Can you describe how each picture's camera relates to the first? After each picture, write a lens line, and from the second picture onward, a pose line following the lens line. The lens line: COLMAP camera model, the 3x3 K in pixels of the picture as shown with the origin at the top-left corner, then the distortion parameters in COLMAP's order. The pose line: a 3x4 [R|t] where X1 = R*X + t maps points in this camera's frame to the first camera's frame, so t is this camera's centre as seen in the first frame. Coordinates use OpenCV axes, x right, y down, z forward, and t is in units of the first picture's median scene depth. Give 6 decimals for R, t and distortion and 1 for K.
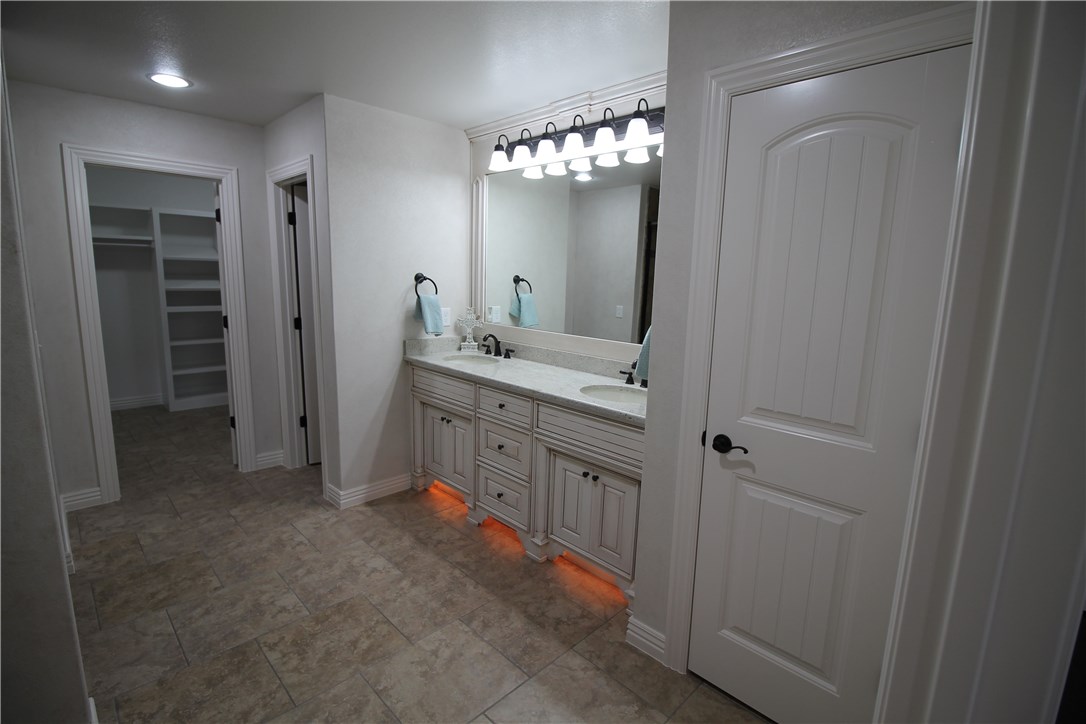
lens RADIAL K [[510.4, 0, 540.4], [0, 510.4, 358.5], [0, 0, 1]] dist [-0.000970, -0.011900]
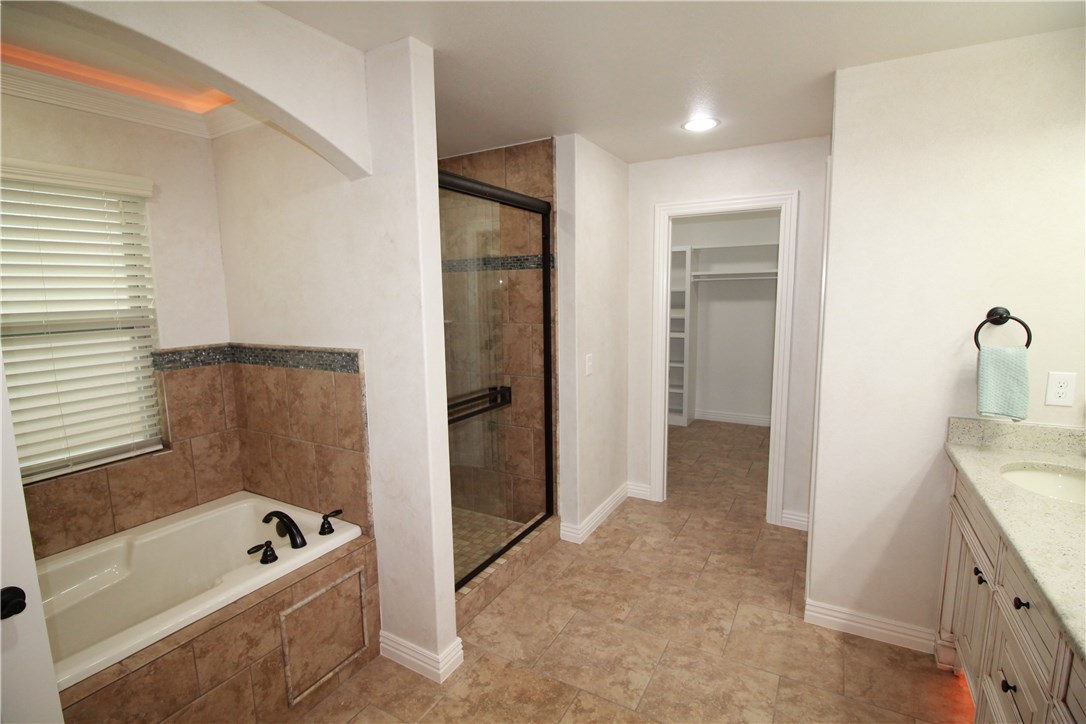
lens RADIAL K [[510.4, 0, 541.8], [0, 510.4, 362.4], [0, 0, 1]] dist [-0.000970, -0.011900]
pose [[0.268752, 0.101981, -0.957795, 0.182239], [-0.137339, 0.988277, 0.066690, -0.077036], [0.953368, 0.113619, 0.279608, 0.375482]]
